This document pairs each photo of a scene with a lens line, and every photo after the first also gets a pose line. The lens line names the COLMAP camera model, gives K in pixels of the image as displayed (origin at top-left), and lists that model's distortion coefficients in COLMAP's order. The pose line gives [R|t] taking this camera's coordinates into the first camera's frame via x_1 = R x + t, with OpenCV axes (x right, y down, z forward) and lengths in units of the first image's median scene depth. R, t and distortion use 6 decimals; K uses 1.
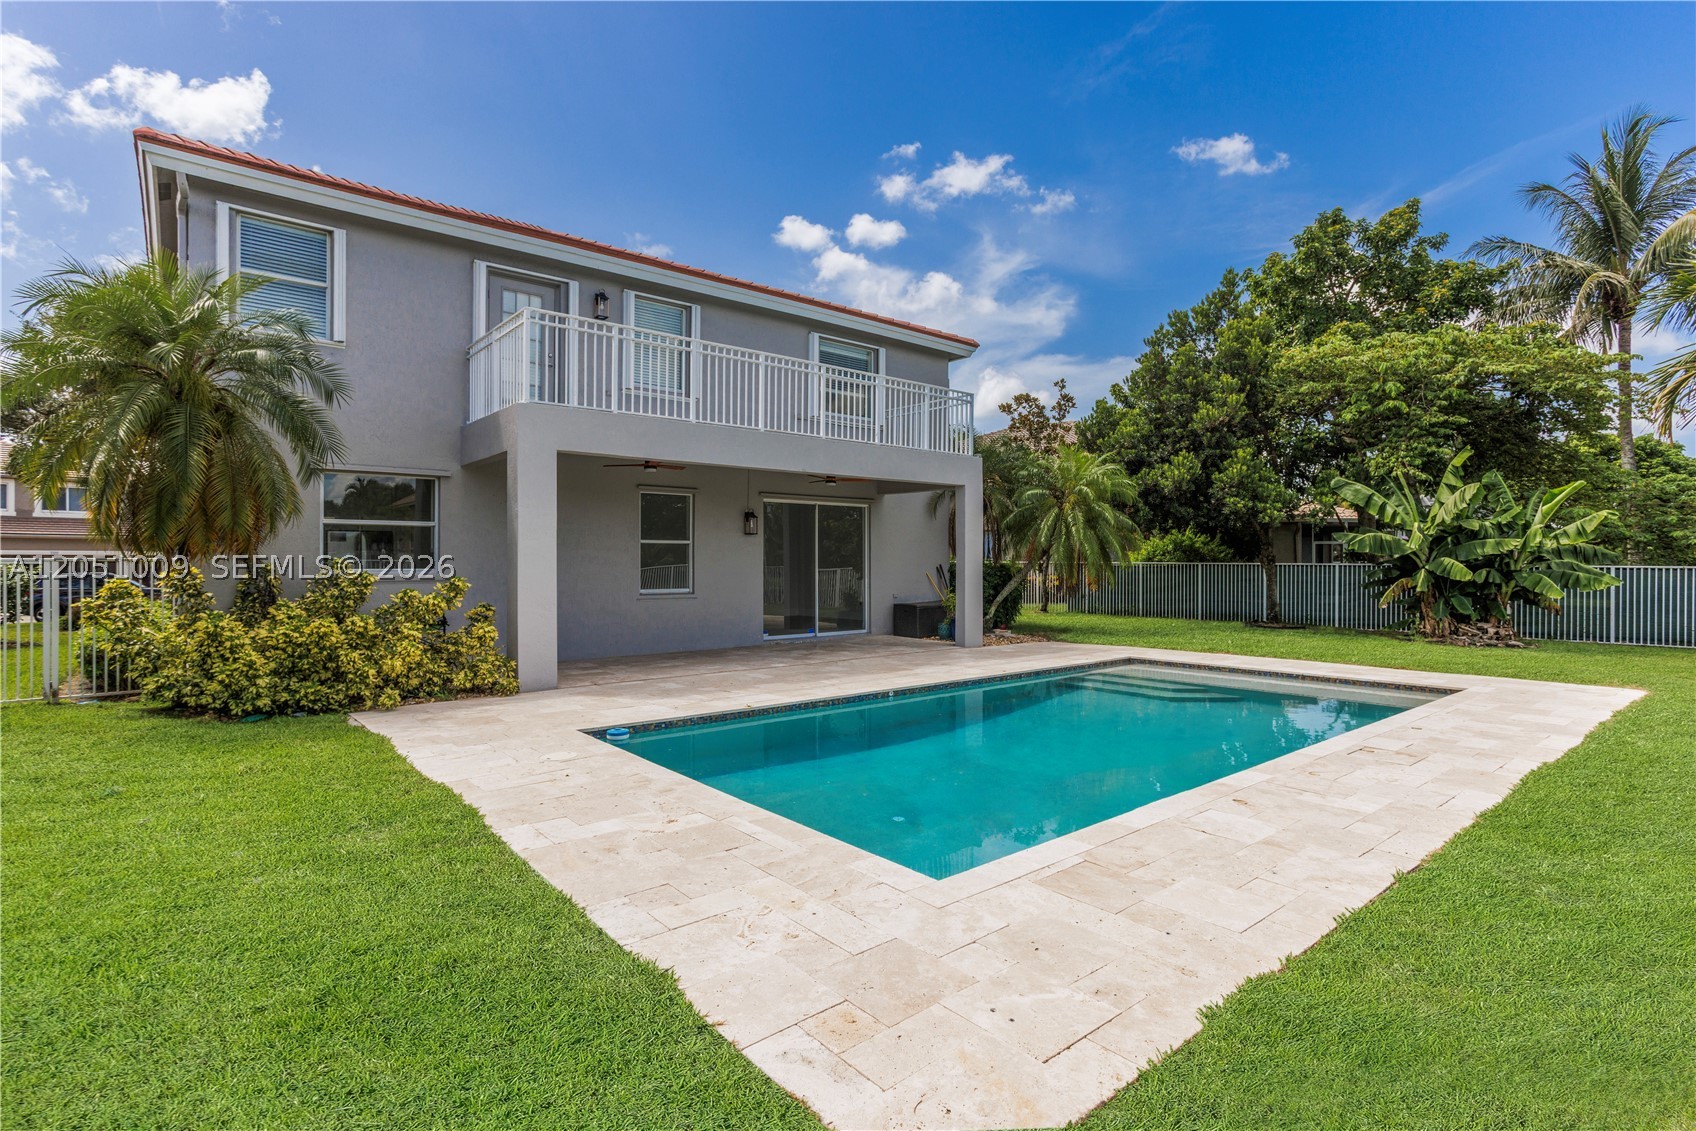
lens RADIAL K [[841.9, 0, 850.9], [0, 841.9, 570.0], [0, 0, 1]] dist [-0.066410, 0.034668]
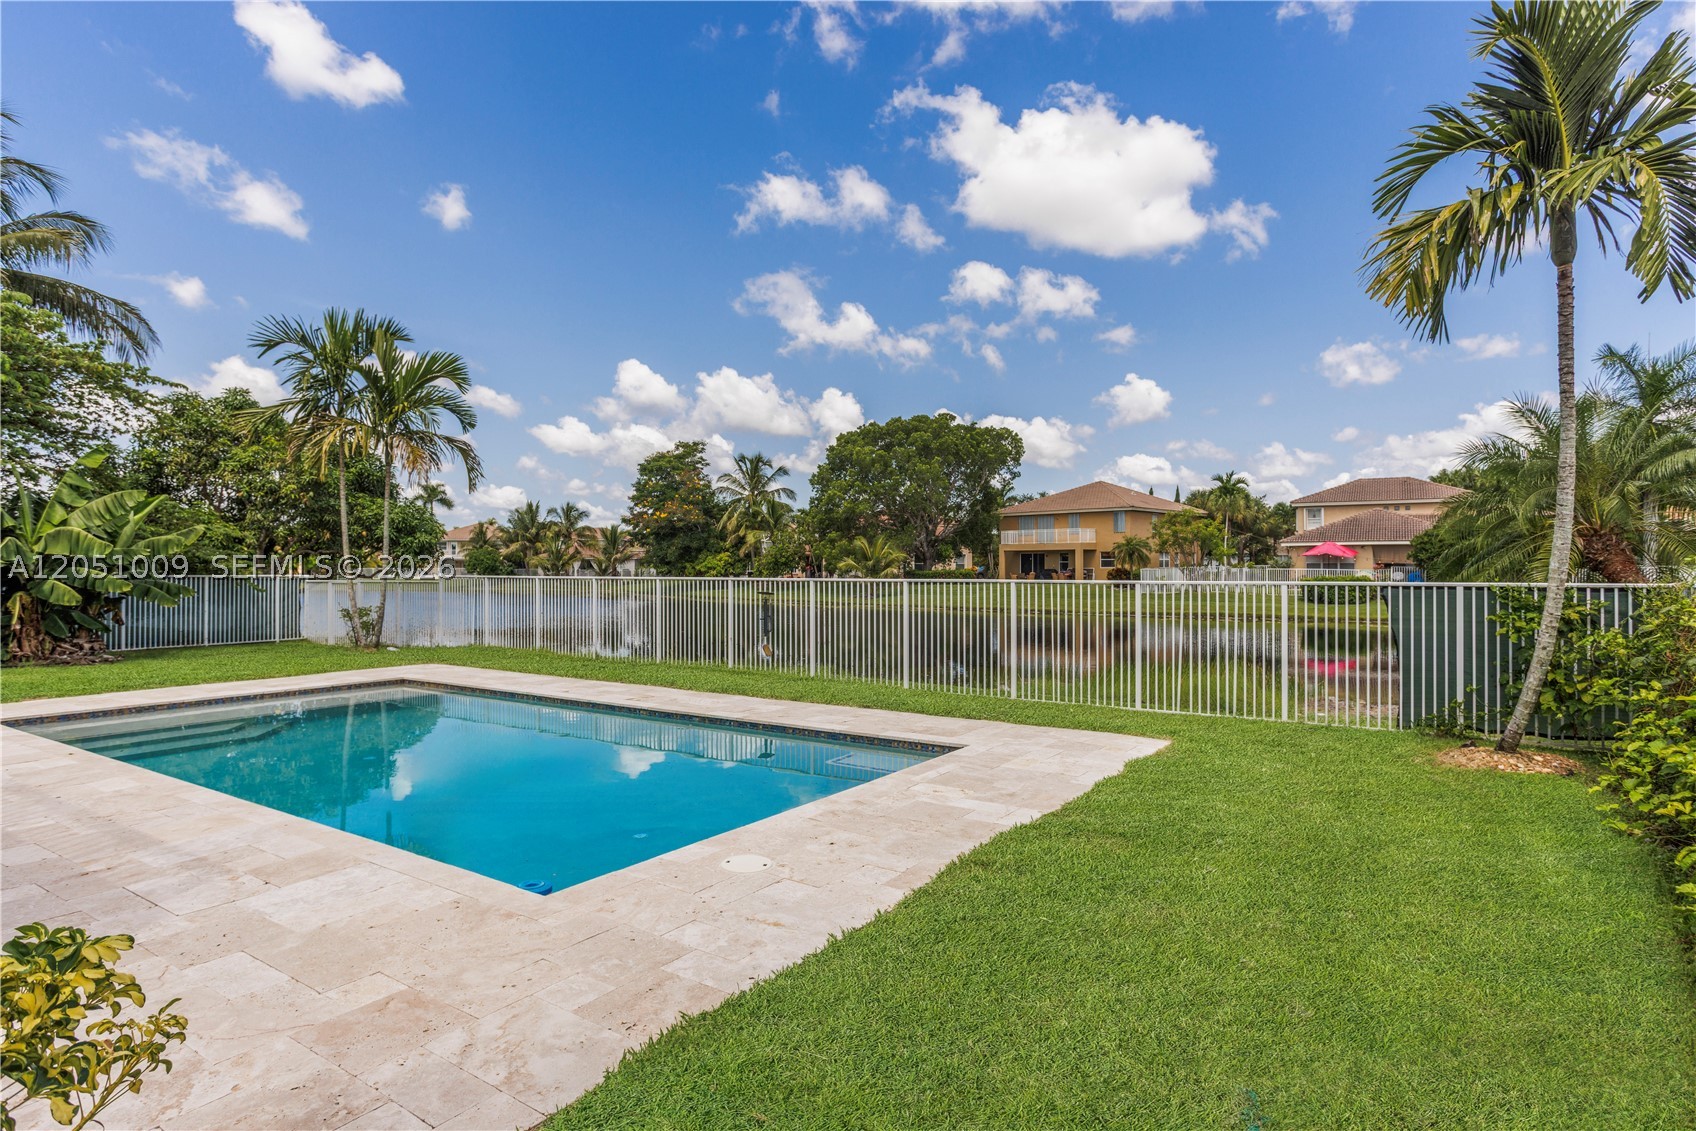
lens RADIAL K [[918.1, 0, 842.2], [0, 918.1, 573.1], [0, 0, 1]] dist [-0.037272, 0.000993]
pose [[-0.293146, 0.000587, 0.956068, -1.297982], [0.002851, 0.999996, 0.000260, -0.021047], [-0.956064, 0.002802, -0.293146, 1.349976]]
